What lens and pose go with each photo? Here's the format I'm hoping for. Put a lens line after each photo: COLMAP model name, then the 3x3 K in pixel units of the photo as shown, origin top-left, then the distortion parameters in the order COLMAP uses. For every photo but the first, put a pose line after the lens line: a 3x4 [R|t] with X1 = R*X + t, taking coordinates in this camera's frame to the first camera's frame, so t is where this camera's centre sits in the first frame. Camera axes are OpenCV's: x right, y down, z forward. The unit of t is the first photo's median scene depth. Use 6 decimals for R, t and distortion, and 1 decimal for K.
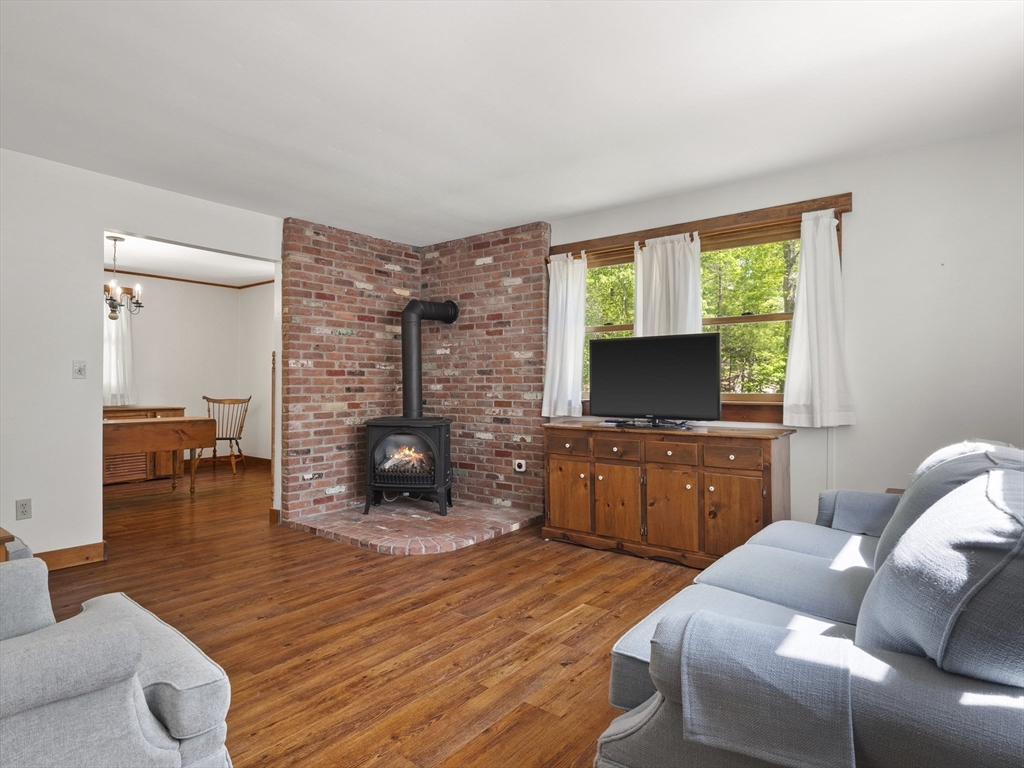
lens RADIAL K [[574.3, 0, 512.8], [0, 574.3, 381.6], [0, 0, 1]] dist [0.001955, 0.001173]
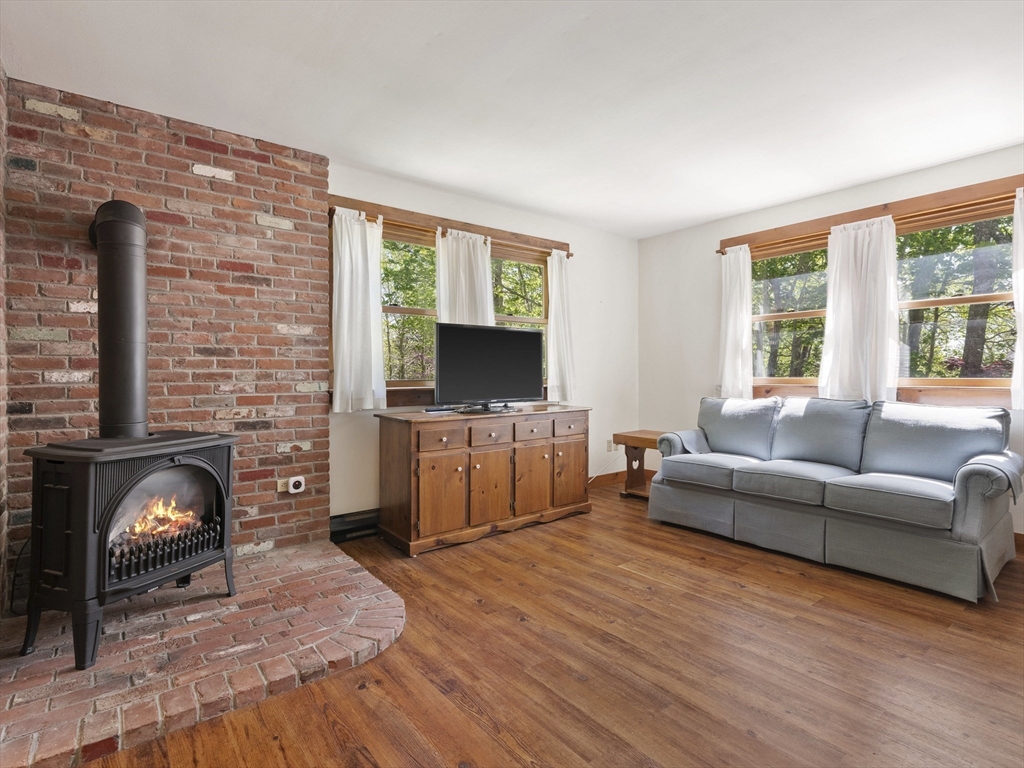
lens RADIAL K [[522.5, 0, 521.1], [0, 522.5, 376.6], [0, 0, 1]] dist [-0.000489, -0.000579]
pose [[0.234037, -0.006229, 0.972208, -0.701357], [-0.002118, 0.999974, 0.006917, 0.008288], [-0.972225, -0.003678, 0.234018, 0.729490]]
